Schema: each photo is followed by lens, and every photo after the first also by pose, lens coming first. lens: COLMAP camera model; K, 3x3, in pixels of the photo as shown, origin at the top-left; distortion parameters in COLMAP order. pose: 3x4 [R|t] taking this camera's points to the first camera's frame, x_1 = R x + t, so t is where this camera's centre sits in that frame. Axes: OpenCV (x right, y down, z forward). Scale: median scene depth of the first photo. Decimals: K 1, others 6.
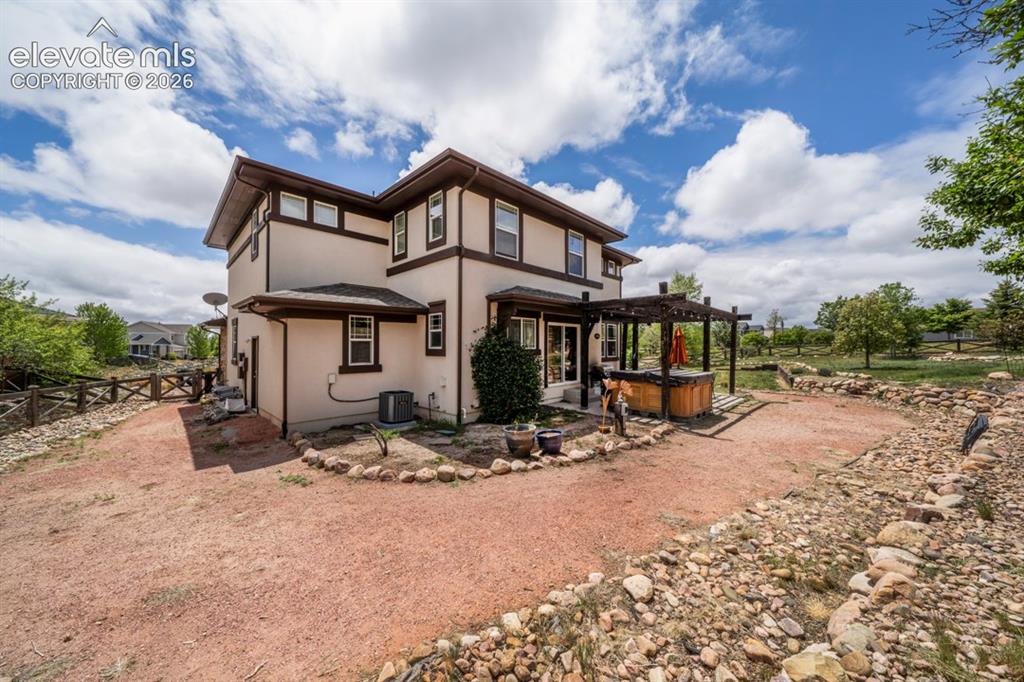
lens RADIAL K [[340.3, 0, 511.4], [0, 340.3, 344.6], [0, 0, 1]] dist [-0.007746, 0.000159]
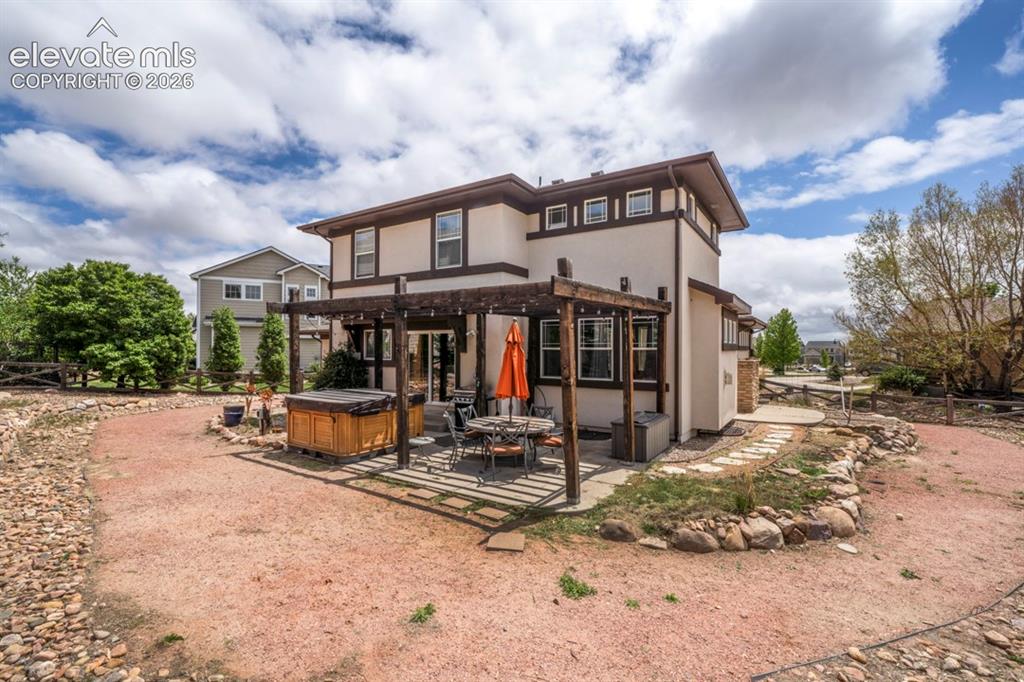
lens RADIAL K [[487.7, 0, 510.8], [0, 487.7, 344.1], [0, 0, 1]] dist [-0.002589, -0.000252]
pose [[0.156304, -0.019907, -0.987508, 0.833838], [0.006950, 0.999794, -0.019055, -0.003457], [0.987684, -0.003885, 0.156411, 0.627016]]
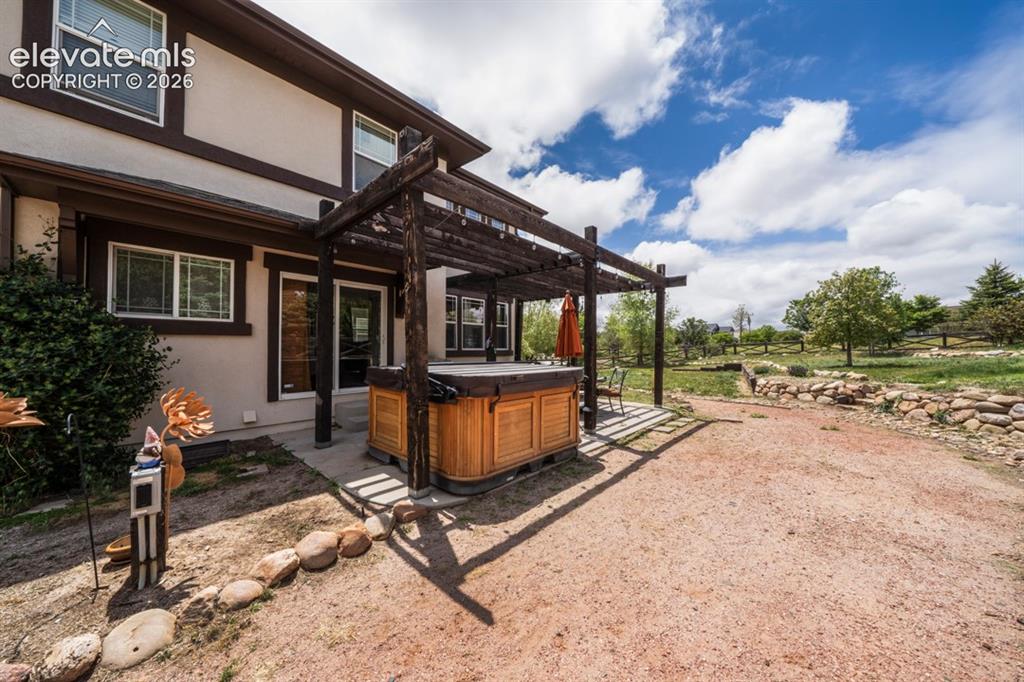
lens RADIAL K [[340.3, 0, 510.3], [0, 340.3, 345.4], [0, 0, 1]] dist [-0.007746, 0.000159]
pose [[0.998563, -0.001573, 0.053575, 0.245971], [0.001983, 0.999969, -0.007589, 0.028093], [-0.053562, 0.007684, 0.998535, 0.277550]]
